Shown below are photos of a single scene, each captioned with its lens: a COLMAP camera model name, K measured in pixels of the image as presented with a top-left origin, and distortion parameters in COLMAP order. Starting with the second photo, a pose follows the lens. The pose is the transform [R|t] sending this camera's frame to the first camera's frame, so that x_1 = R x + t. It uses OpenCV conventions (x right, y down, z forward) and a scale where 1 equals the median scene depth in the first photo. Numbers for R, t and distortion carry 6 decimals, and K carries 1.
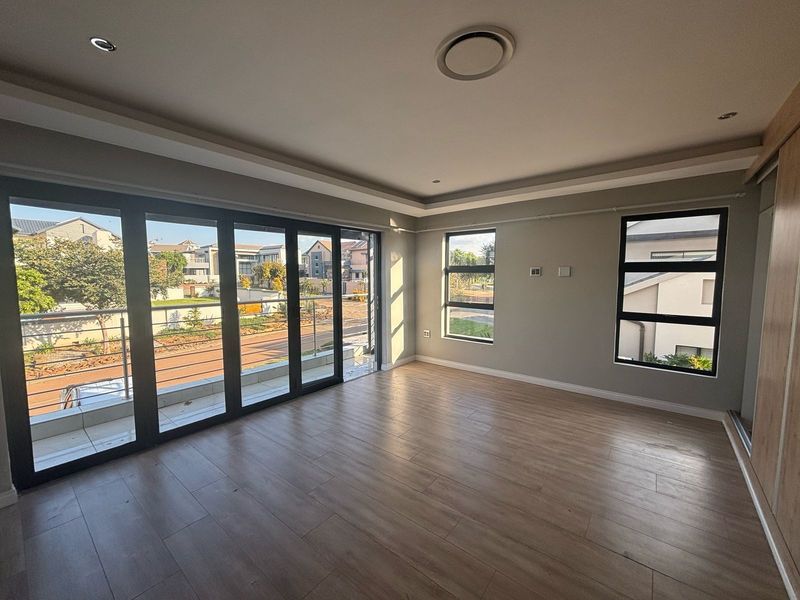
lens RADIAL K [[325.6, 0, 394.2], [0, 325.6, 306.8], [0, 0, 1]] dist [0.000216, 0.000170]
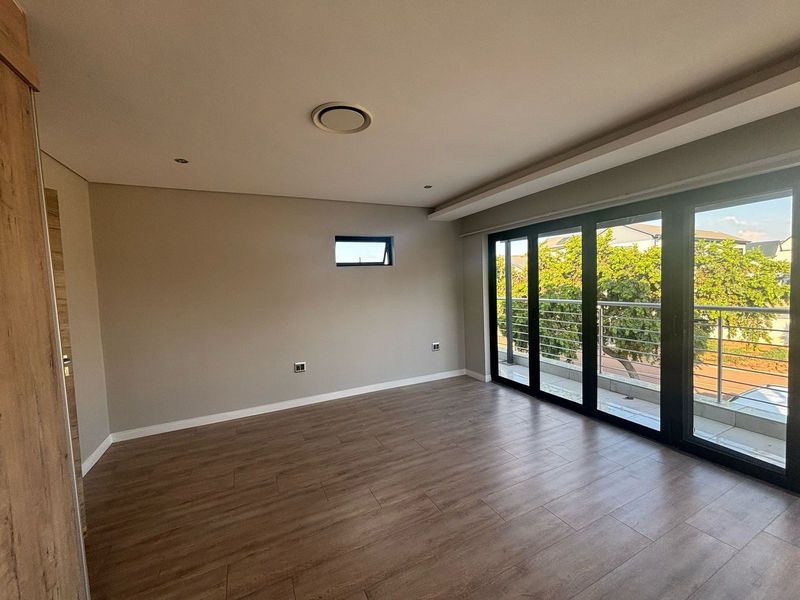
lens RADIAL K [[325.6, 0, 396.3], [0, 325.6, 296.0], [0, 0, 1]] dist [0.000216, 0.000170]
pose [[-0.417736, 0.048581, -0.907269, 0.636226], [-0.054987, 0.995387, 0.078617, -0.070113], [0.906903, 0.082729, -0.413138, 0.806566]]
